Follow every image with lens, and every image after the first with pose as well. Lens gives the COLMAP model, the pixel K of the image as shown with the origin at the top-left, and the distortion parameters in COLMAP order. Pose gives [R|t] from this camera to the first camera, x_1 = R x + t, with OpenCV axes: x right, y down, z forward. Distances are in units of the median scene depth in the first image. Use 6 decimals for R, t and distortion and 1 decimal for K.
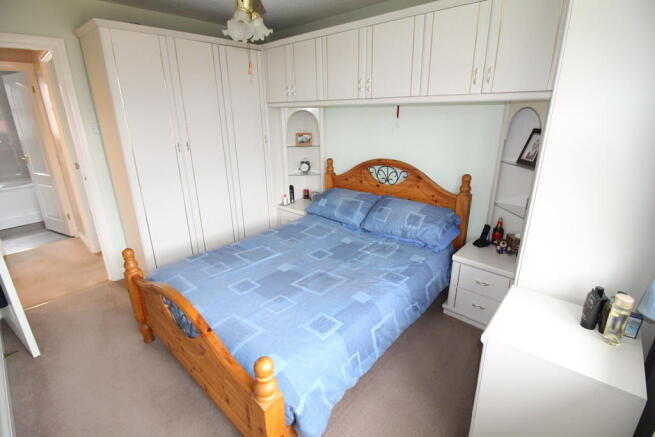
lens RADIAL K [[301.2, 0, 329.9], [0, 301.2, 211.7], [0, 0, 1]] dist [-0.057059, 0.000082]
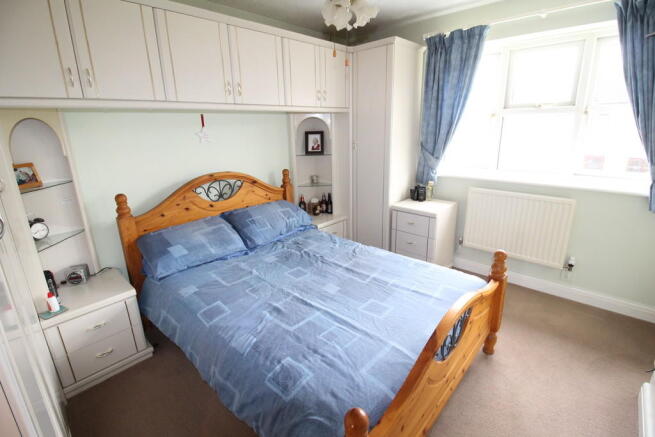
lens RADIAL K [[304.6, 0, 327.5], [0, 304.6, 218.5], [0, 0, 1]] dist [0.001743, -0.000028]
pose [[0.016804, -0.289816, 0.956935, -0.759755], [0.318629, 0.908725, 0.269620, -0.202913], [-0.947731, 0.300377, 0.107613, 0.667234]]
